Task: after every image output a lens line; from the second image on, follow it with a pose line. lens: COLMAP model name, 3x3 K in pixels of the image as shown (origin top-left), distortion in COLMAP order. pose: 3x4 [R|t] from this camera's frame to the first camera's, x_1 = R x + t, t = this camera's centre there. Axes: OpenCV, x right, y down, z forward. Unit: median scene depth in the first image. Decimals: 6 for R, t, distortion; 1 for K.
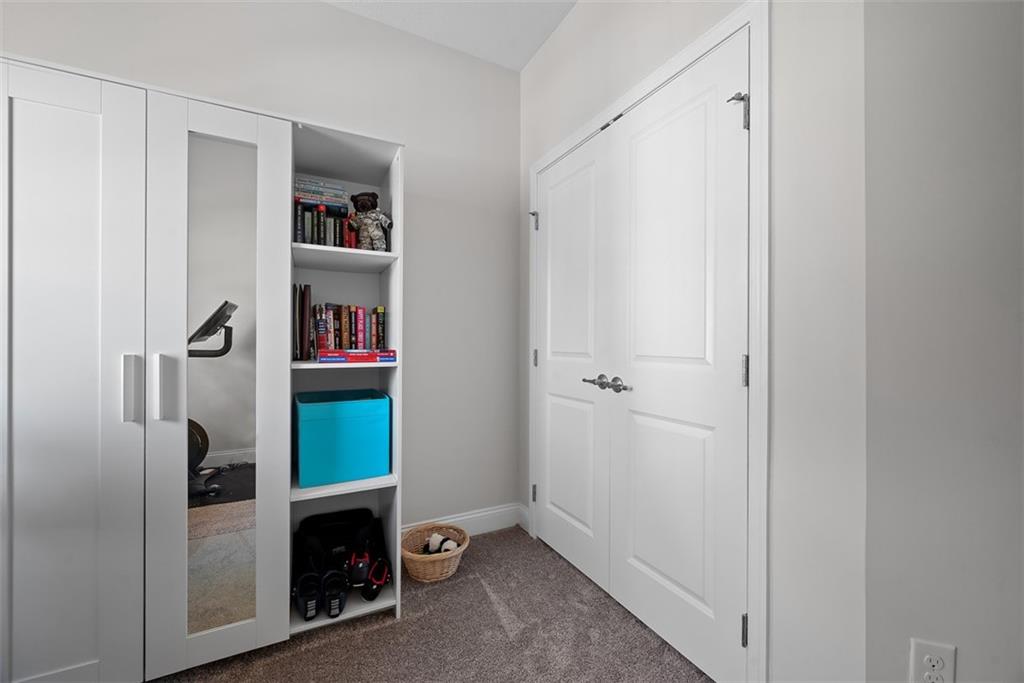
lens RADIAL K [[405.6, 0, 511.1], [0, 405.6, 343.8], [0, 0, 1]] dist [0.003662, 0.000041]
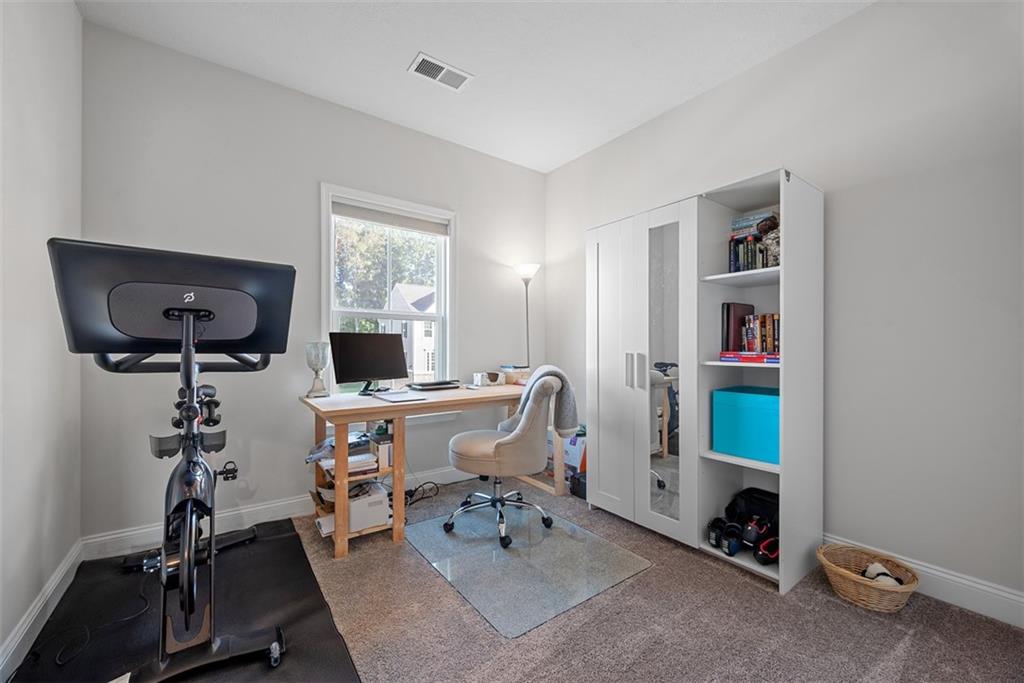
lens RADIAL K [[405.6, 0, 512.3], [0, 405.6, 343.9], [0, 0, 1]] dist [0.003662, 0.000041]
pose [[0.162820, -0.007730, -0.986626, 0.673035], [-0.000191, 0.999969, -0.007866, -0.000900], [0.986656, 0.001469, 0.162813, 0.086327]]
